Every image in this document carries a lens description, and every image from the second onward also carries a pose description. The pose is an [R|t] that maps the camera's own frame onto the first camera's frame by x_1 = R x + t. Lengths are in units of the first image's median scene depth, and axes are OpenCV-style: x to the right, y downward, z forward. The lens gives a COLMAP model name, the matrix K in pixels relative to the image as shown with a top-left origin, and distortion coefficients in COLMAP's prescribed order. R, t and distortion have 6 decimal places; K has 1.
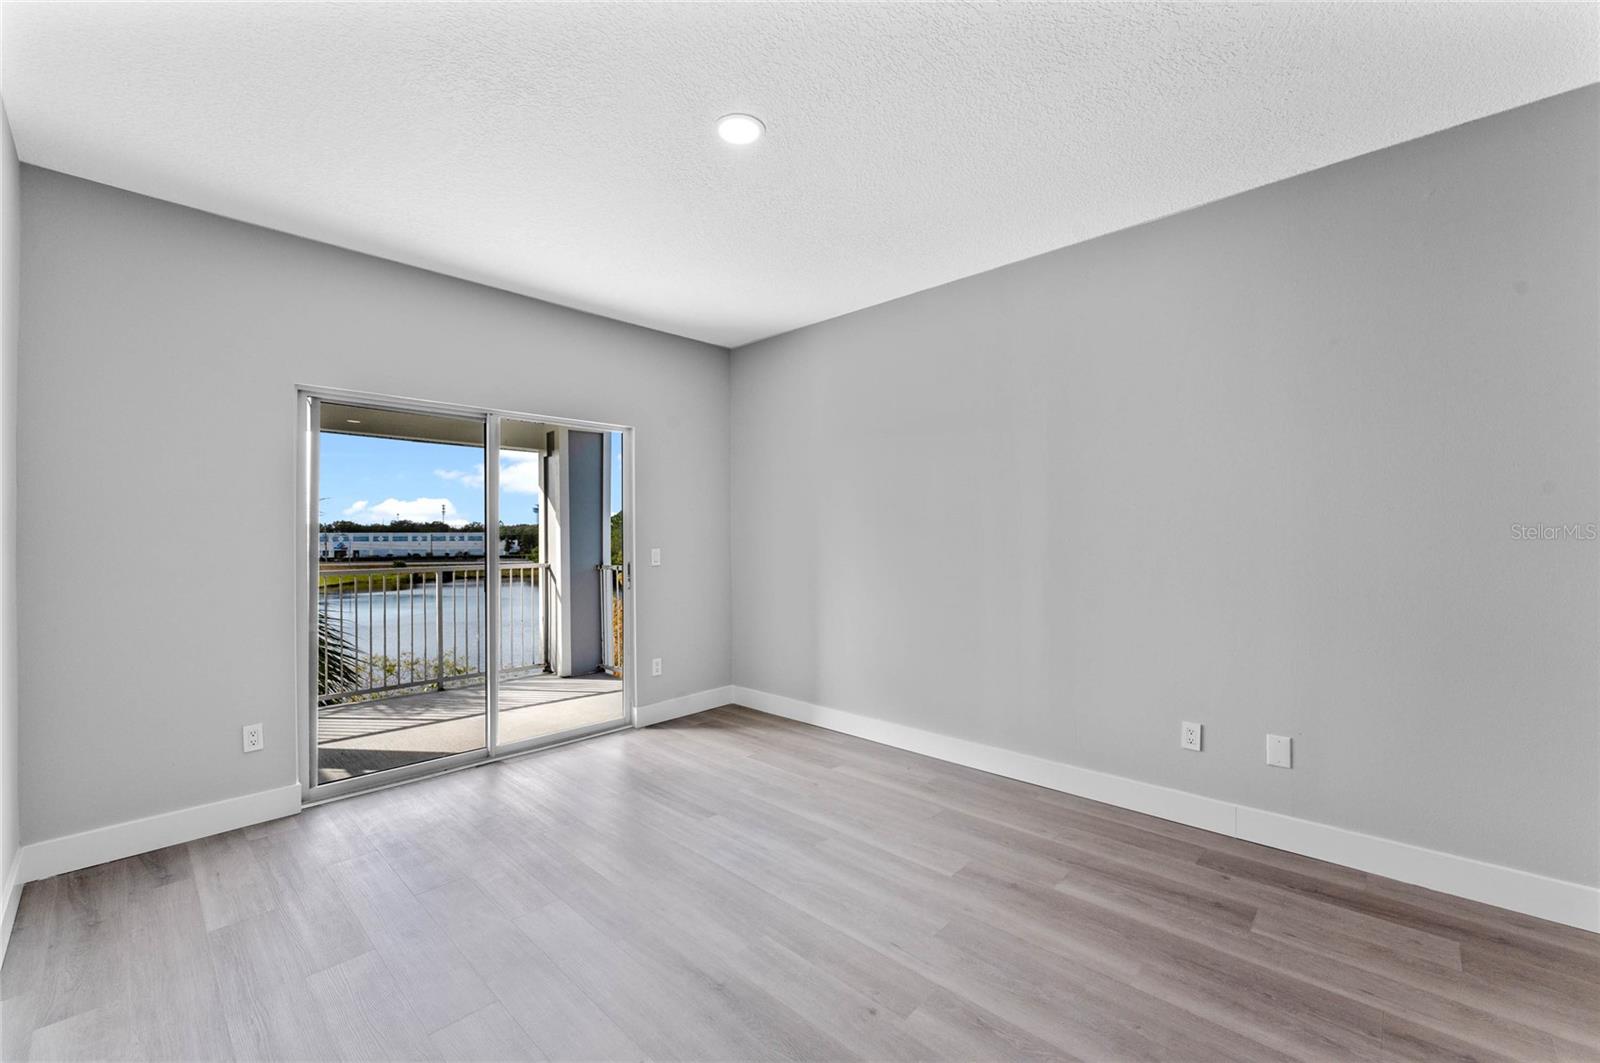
lens RADIAL K [[650.8, 0, 797.1], [0, 650.8, 536.6], [0, 0, 1]] dist [-0.000424, 0.000014]
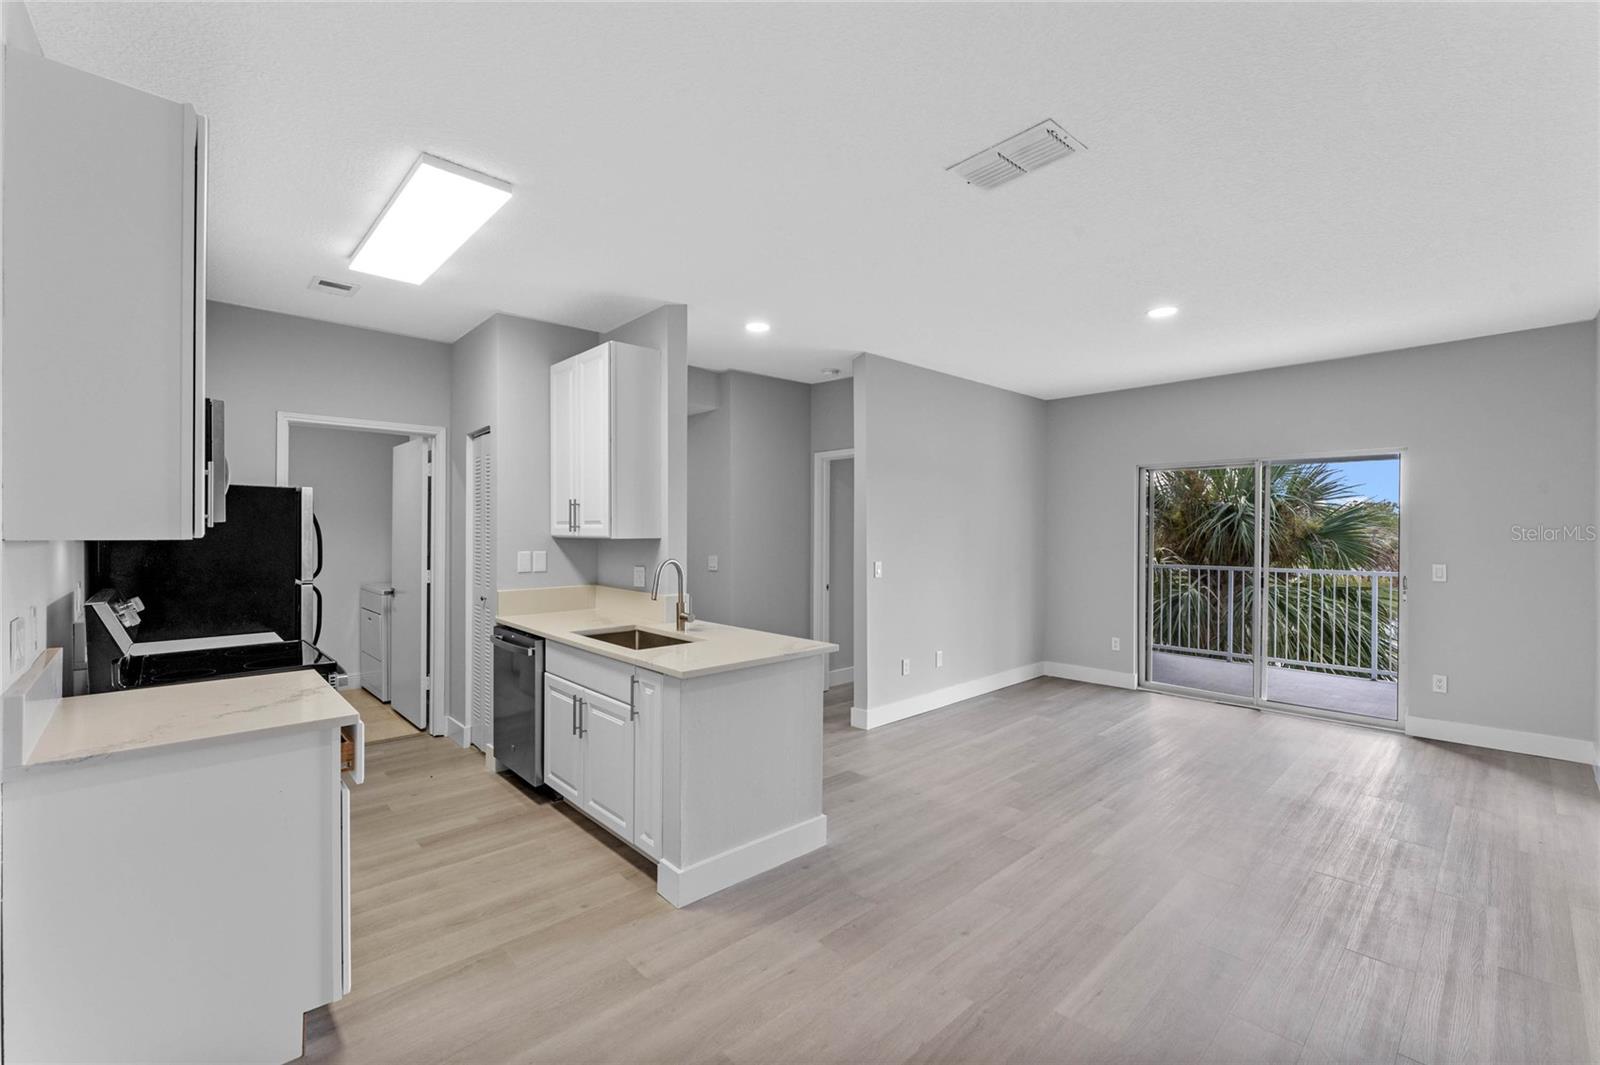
lens RADIAL K [[695.7, 0, 798.2], [0, 695.7, 533.6], [0, 0, 1]] dist [-0.000752, -0.000210]
pose [[-0.067734, 0.006284, -0.997684, 1.255910], [-0.007142, 0.999951, 0.006783, -0.039810], [0.997678, 0.007585, -0.067686, 0.132508]]
